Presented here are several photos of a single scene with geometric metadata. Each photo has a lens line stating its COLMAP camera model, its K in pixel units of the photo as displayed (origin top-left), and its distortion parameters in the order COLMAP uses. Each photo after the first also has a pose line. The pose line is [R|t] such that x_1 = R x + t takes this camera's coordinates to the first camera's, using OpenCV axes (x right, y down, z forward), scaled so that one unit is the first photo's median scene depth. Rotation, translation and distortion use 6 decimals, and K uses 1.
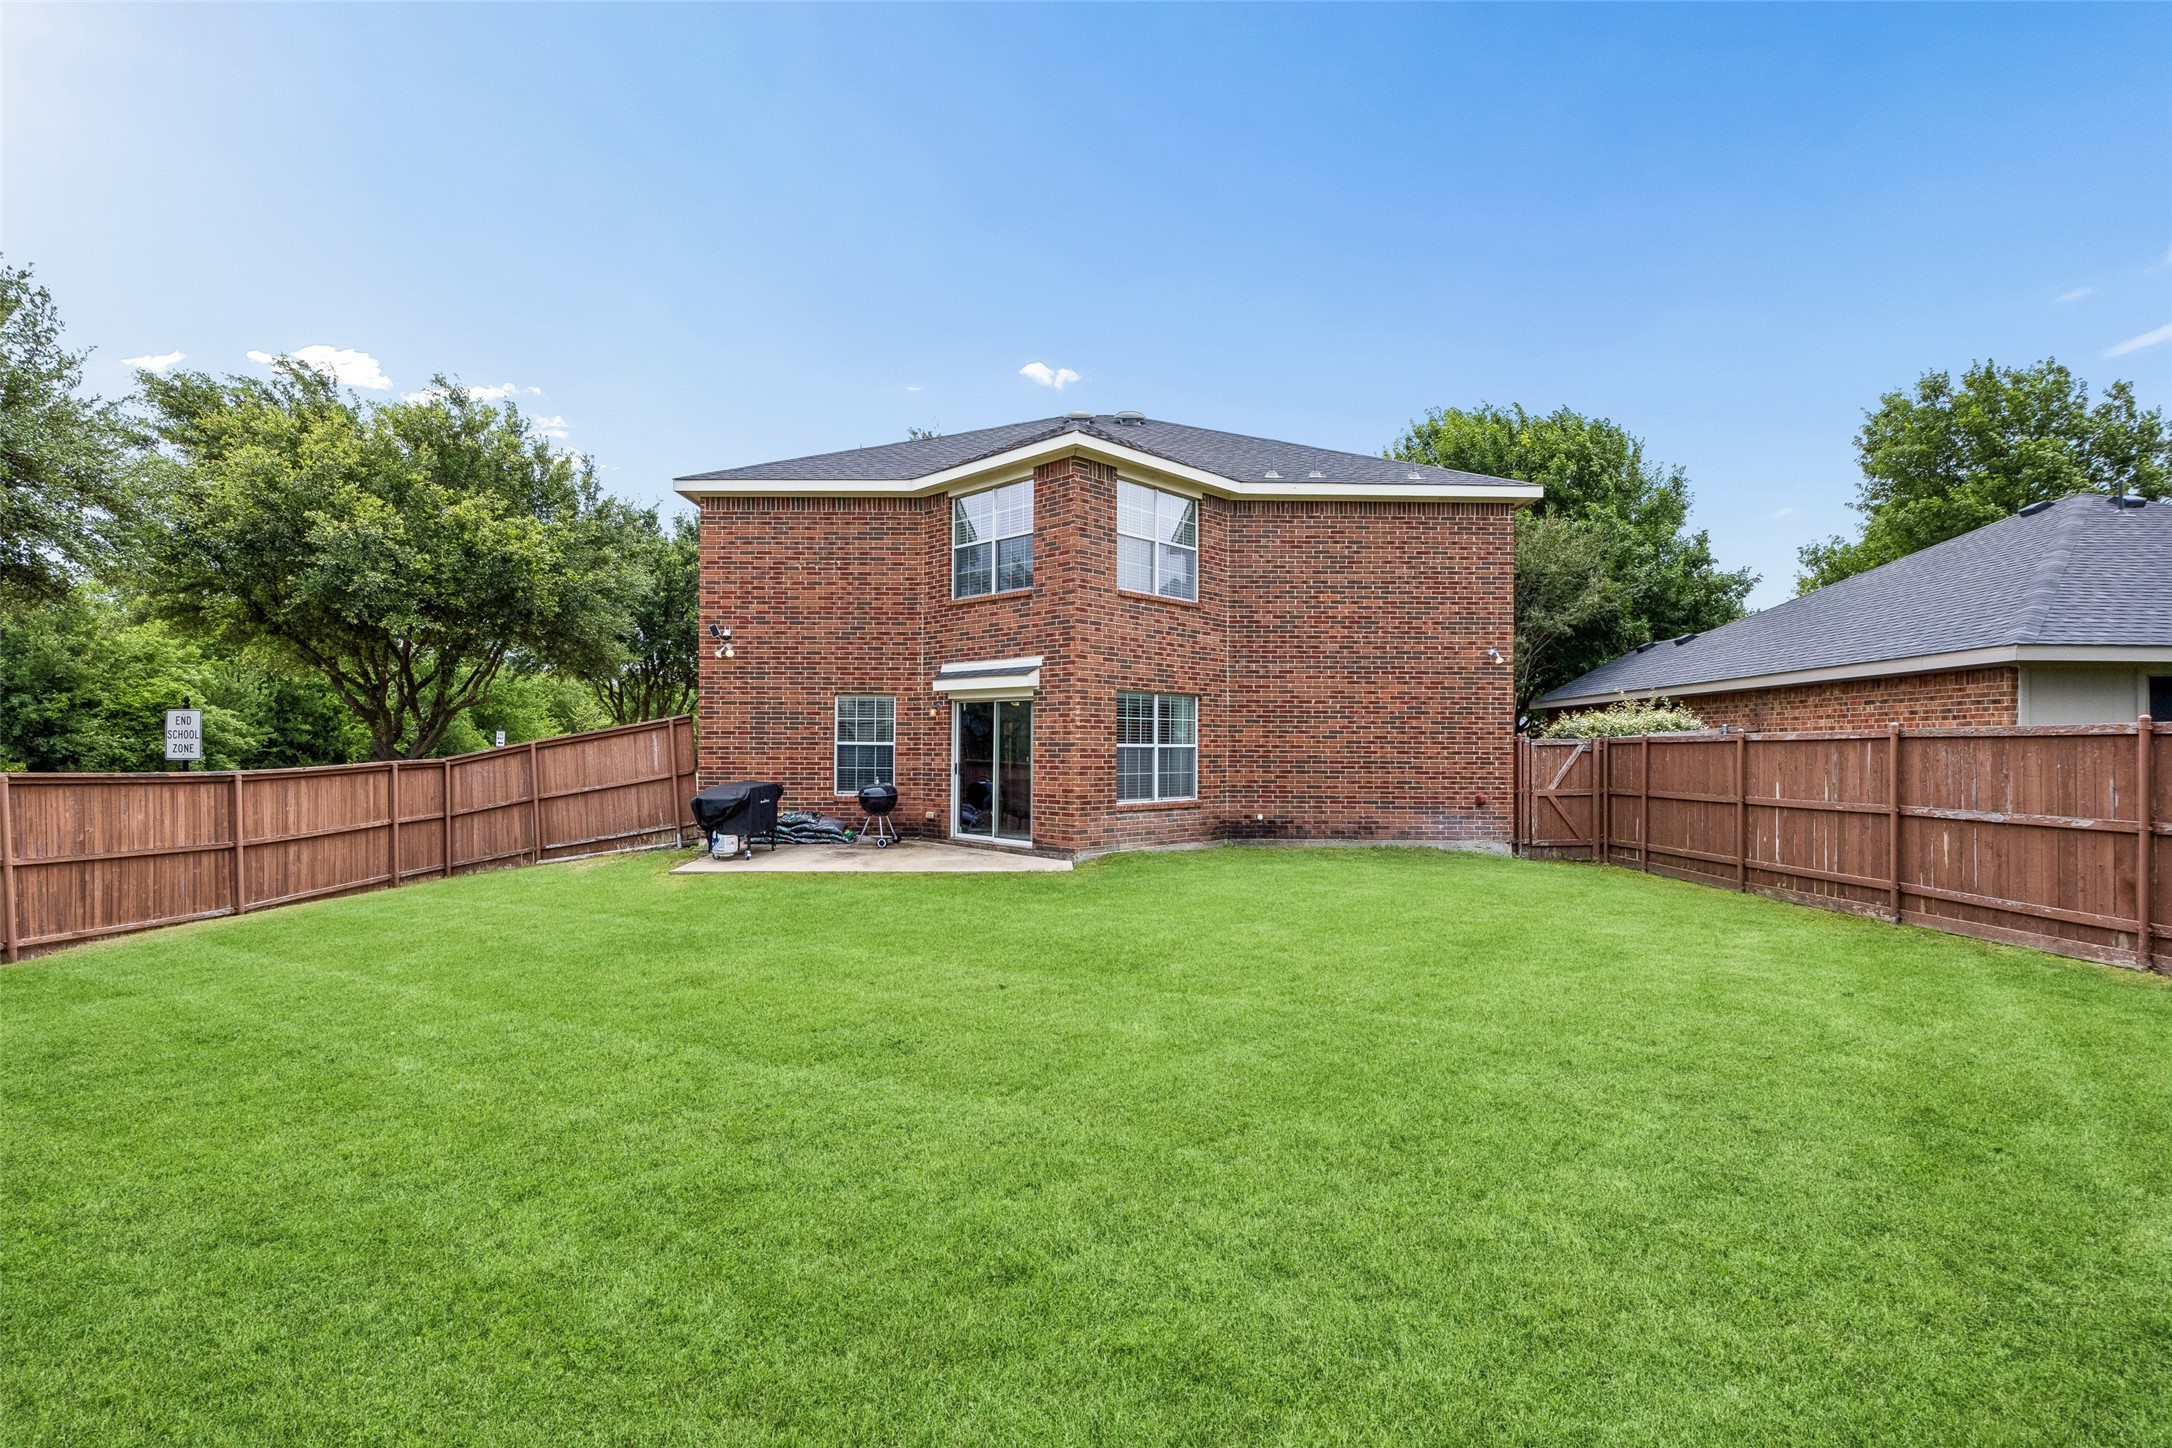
lens RADIAL K [[1008.0, 0, 1086.0], [0, 1008.0, 732.8], [0, 0, 1]] dist [-0.014863, 0.000038]
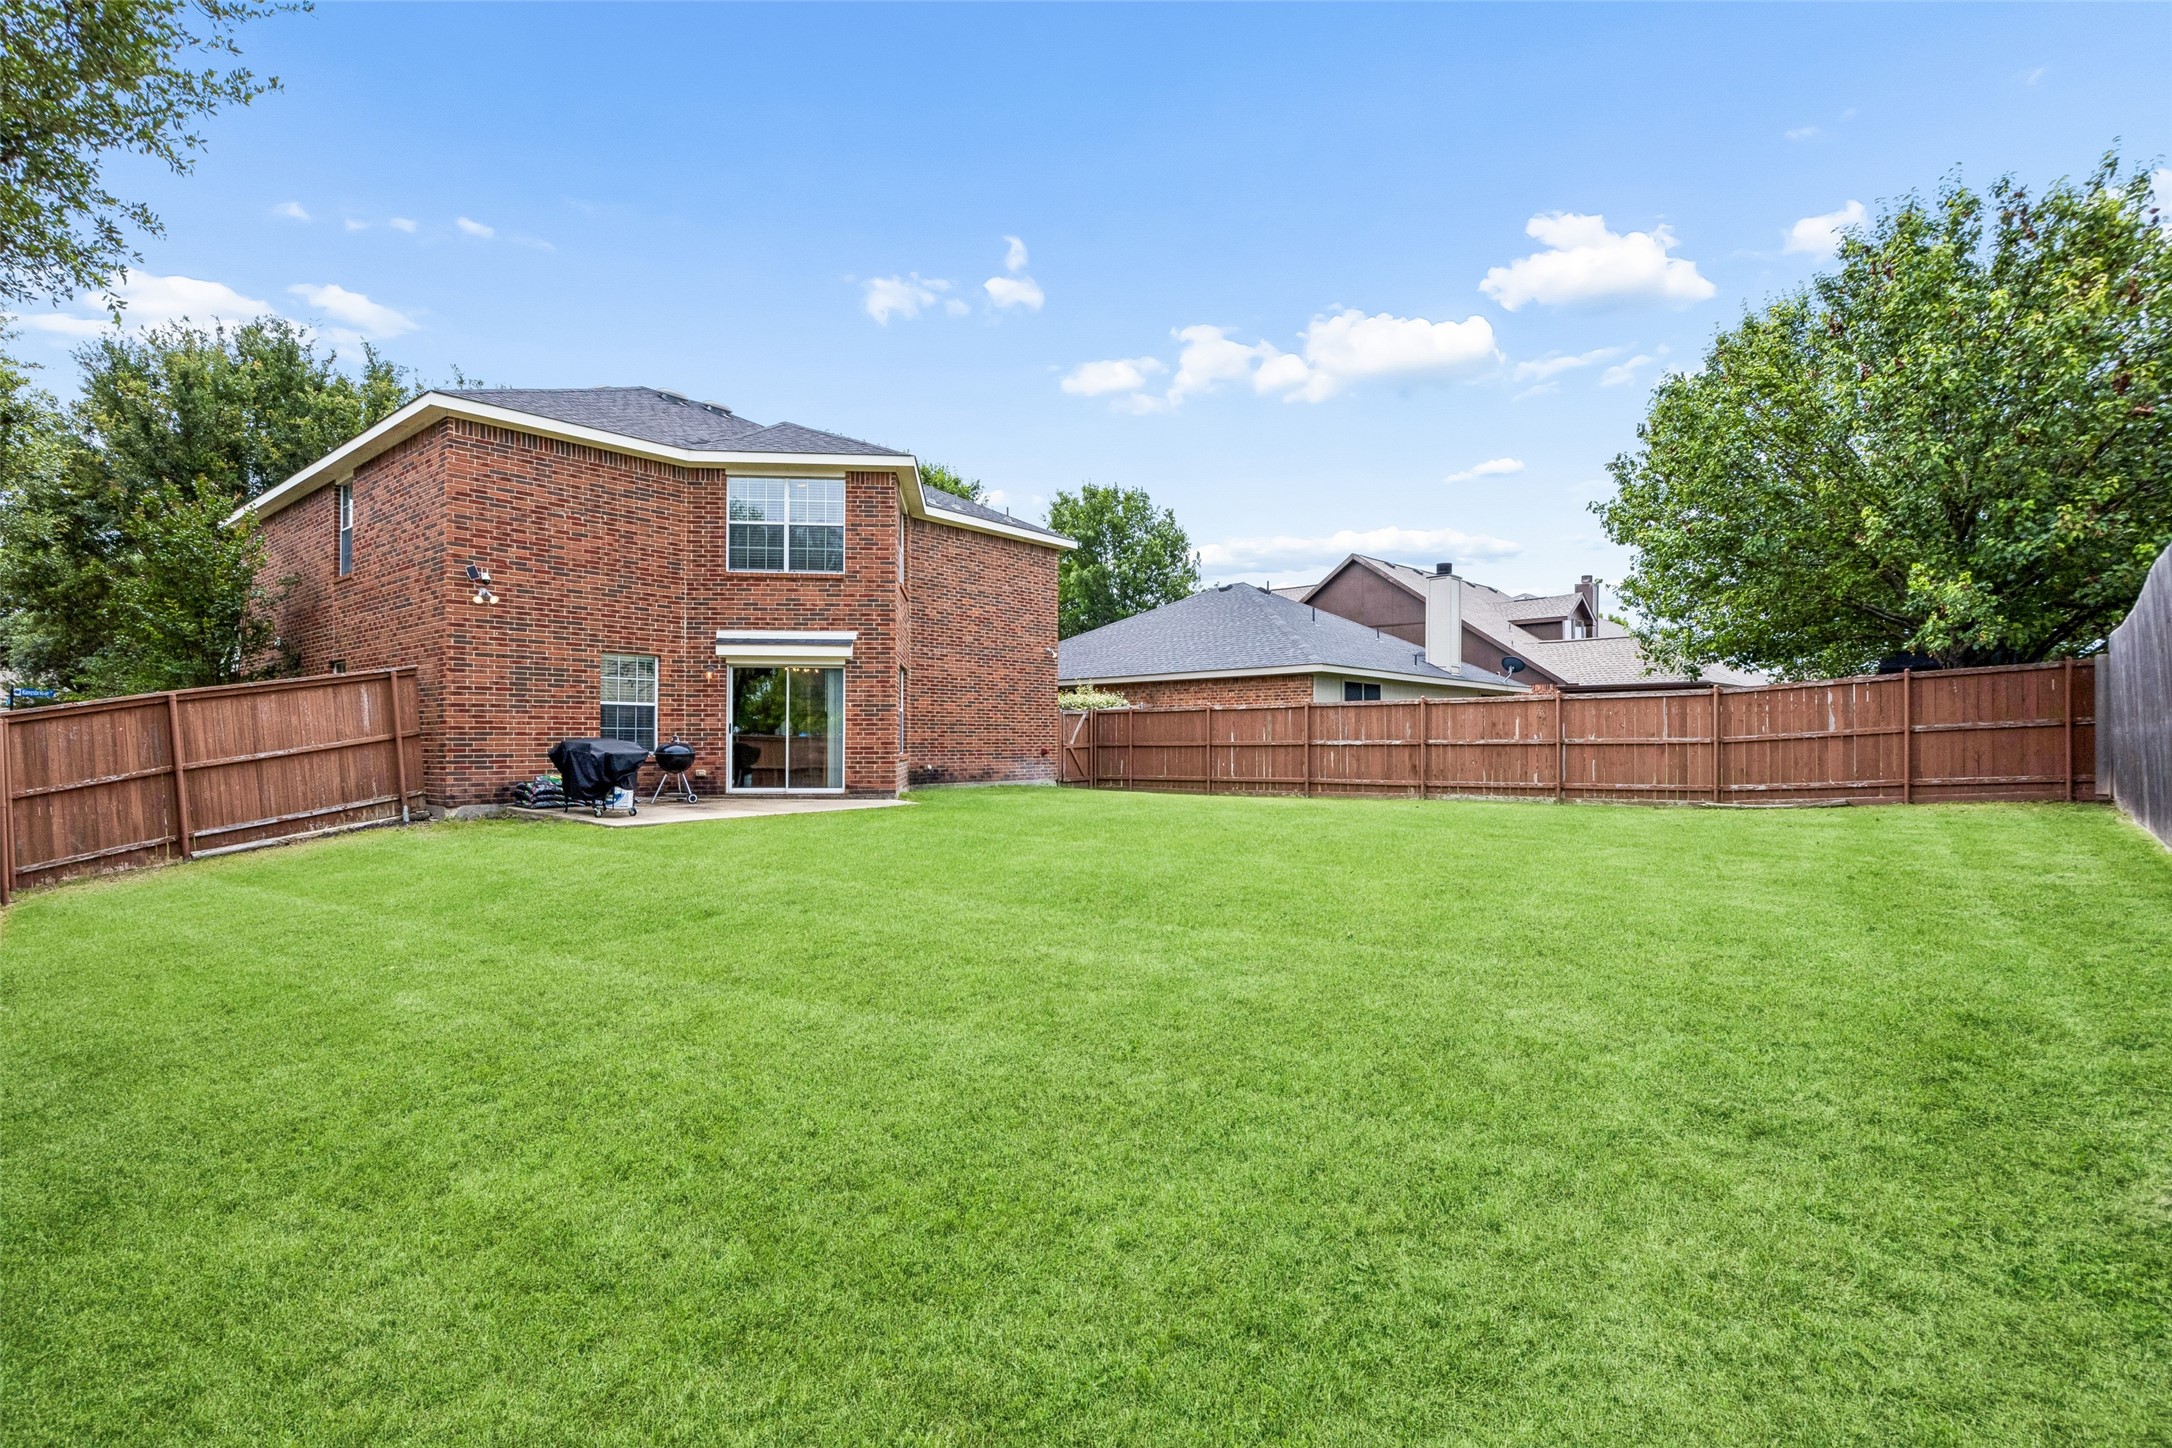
lens RADIAL K [[1008.0, 0, 1082.1], [0, 1008.0, 717.1], [0, 0, 1]] dist [-0.014863, 0.000038]
pose [[0.643668, 0.009896, 0.765241, -0.699479], [-0.005030, 0.999949, -0.008701, 0.030658], [-0.765288, 0.001752, 0.643685, 0.023005]]
